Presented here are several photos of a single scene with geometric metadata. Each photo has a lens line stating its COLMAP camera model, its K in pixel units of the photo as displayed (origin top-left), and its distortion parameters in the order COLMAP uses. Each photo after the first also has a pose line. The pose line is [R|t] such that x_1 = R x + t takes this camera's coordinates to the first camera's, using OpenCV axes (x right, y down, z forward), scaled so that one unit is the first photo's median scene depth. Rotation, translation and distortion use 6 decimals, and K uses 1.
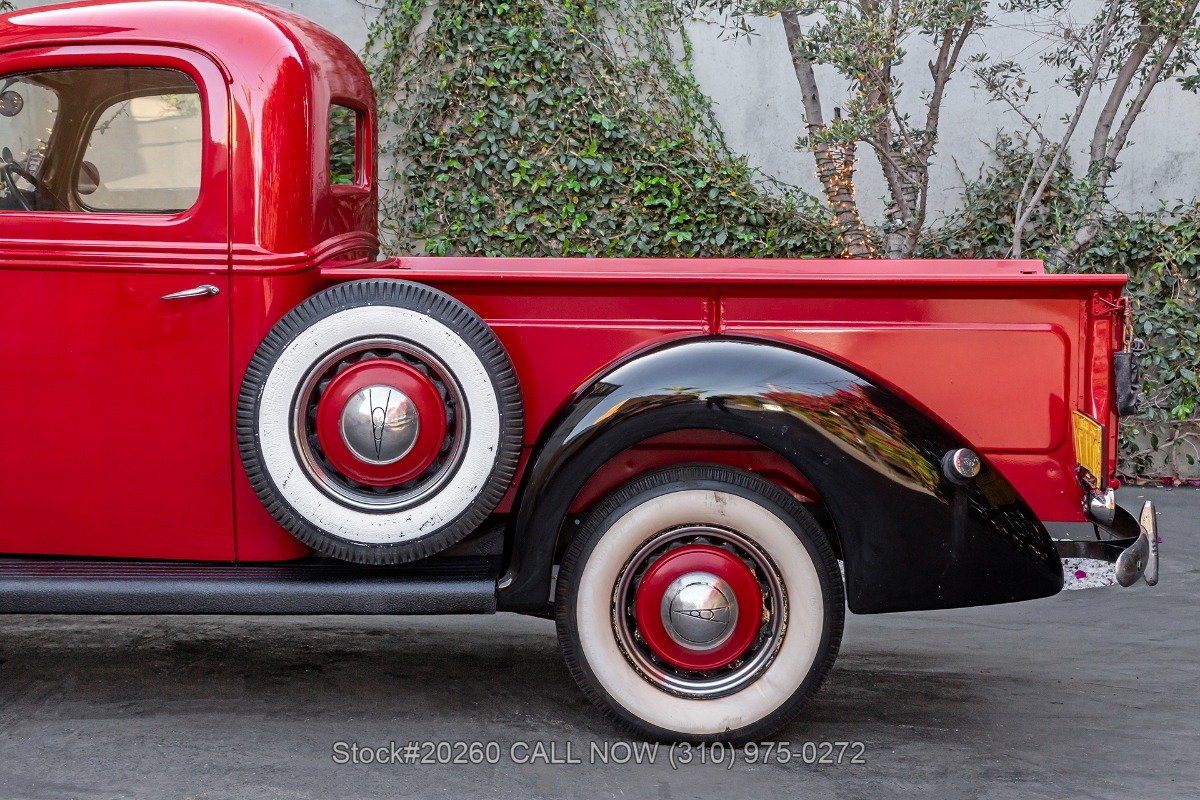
lens RADIAL K [[2369.4, 0, 609.2], [0, 2369.4, 401.6], [0, 0, 1]] dist [0.333054, 0.000000]
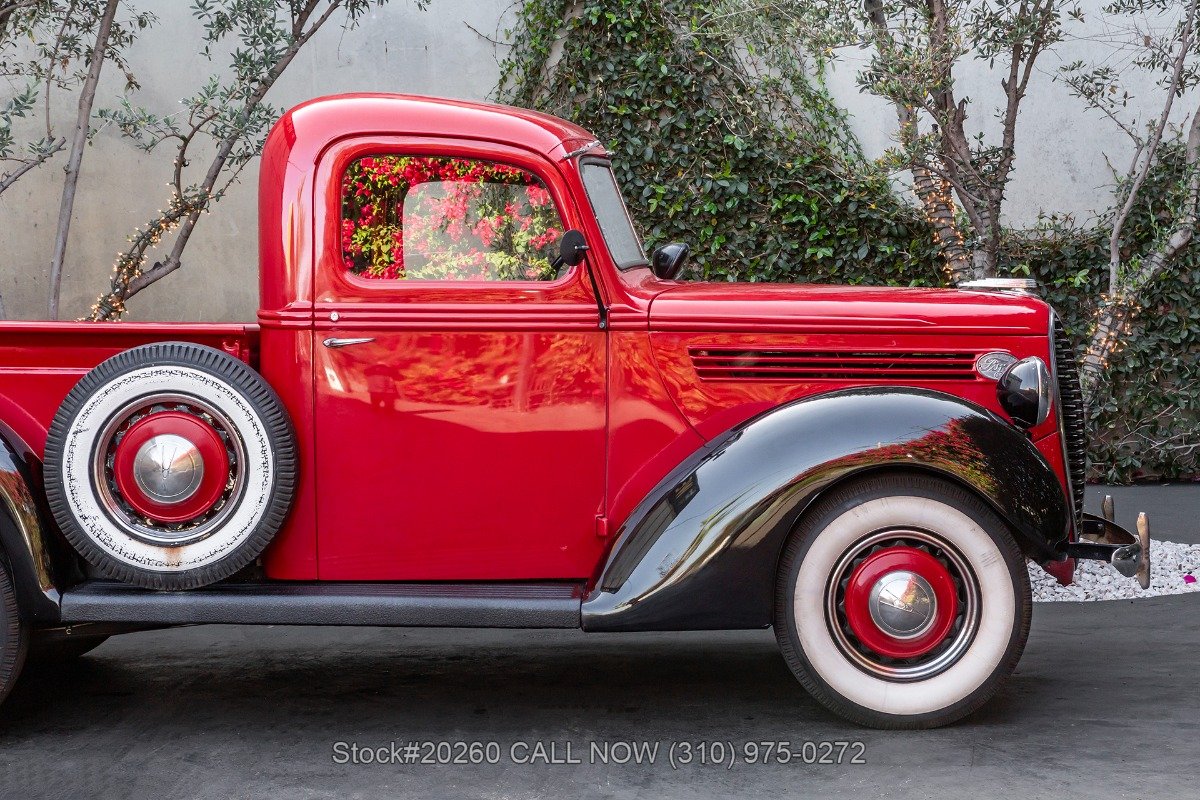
lens RADIAL K [[2744.6, 0, 607.7], [0, 2744.6, 390.8], [0, 0, 1]] dist [0.409952, 0.000000]
pose [[0.990412, -0.050527, -0.128573, 0.086640], [0.049575, 0.998714, -0.010596, -0.004608], [0.128943, 0.004121, 0.991643, -0.145515]]
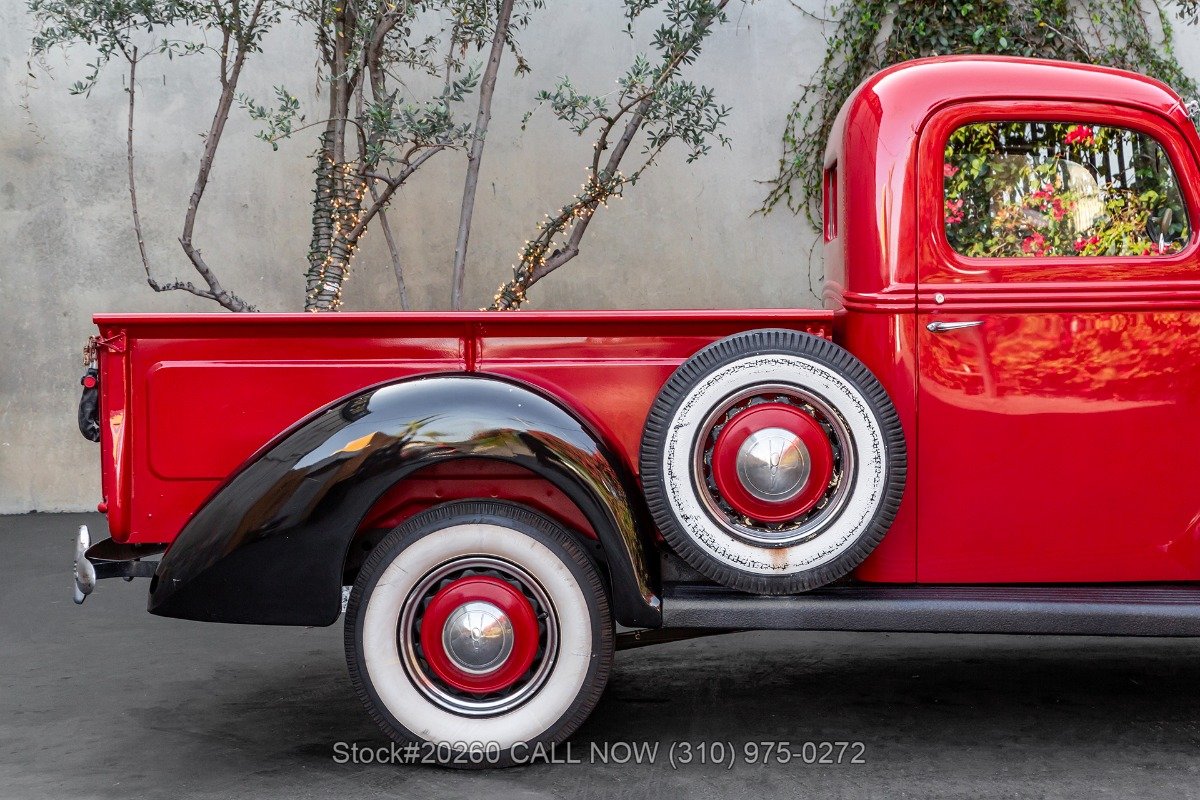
lens RADIAL K [[2597.0, 0, 579.6], [0, 2597.0, 409.3], [0, 0, 1]] dist [0.379639, 0.000000]
pose [[0.989701, -0.062195, -0.128935, -0.071647], [0.062964, 0.998014, 0.001890, -0.014444], [0.128561, -0.009989, 0.991651, -0.082195]]
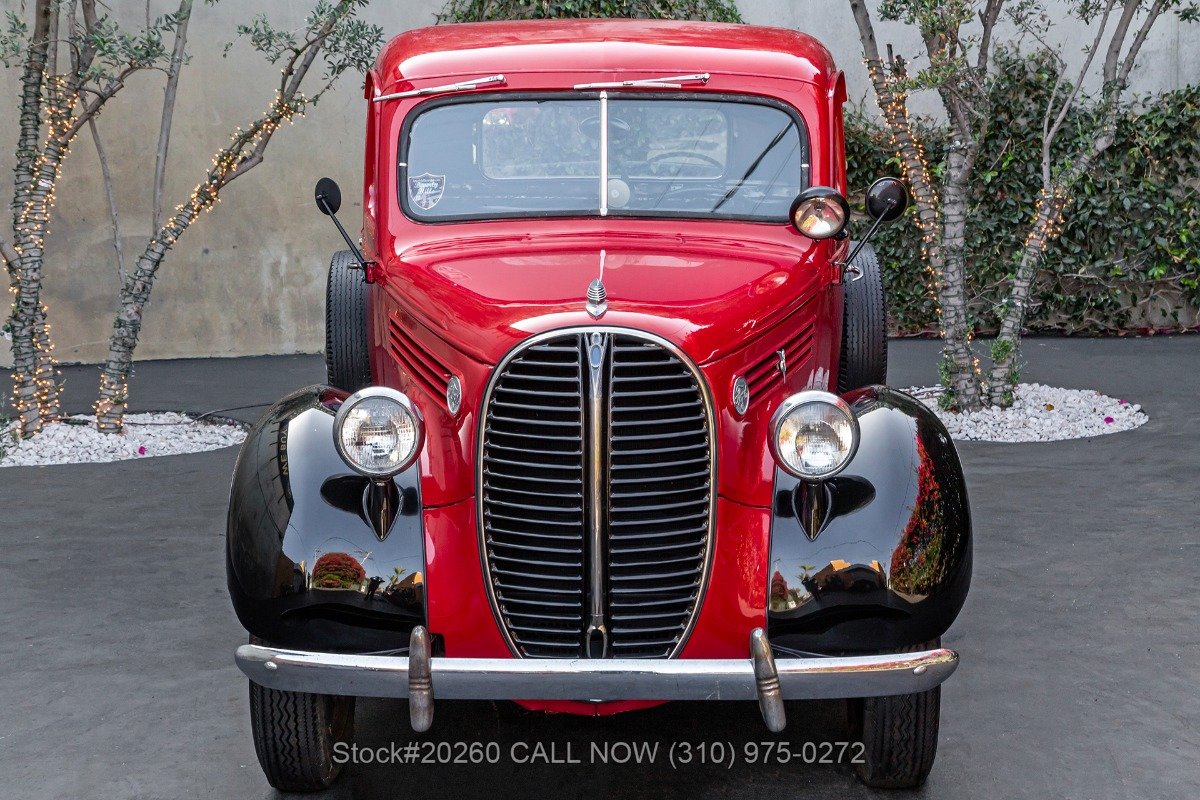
lens RADIAL K [[2369.4, 0, 595.4], [0, 2369.4, 402.2], [0, 0, 1]] dist [0.333054, 0.000000]
pose [[0.997167, -0.053142, 0.053235, -0.105927], [0.049345, 0.996307, 0.070267, -0.029763], [-0.056773, -0.067441, 0.996107, -0.174895]]
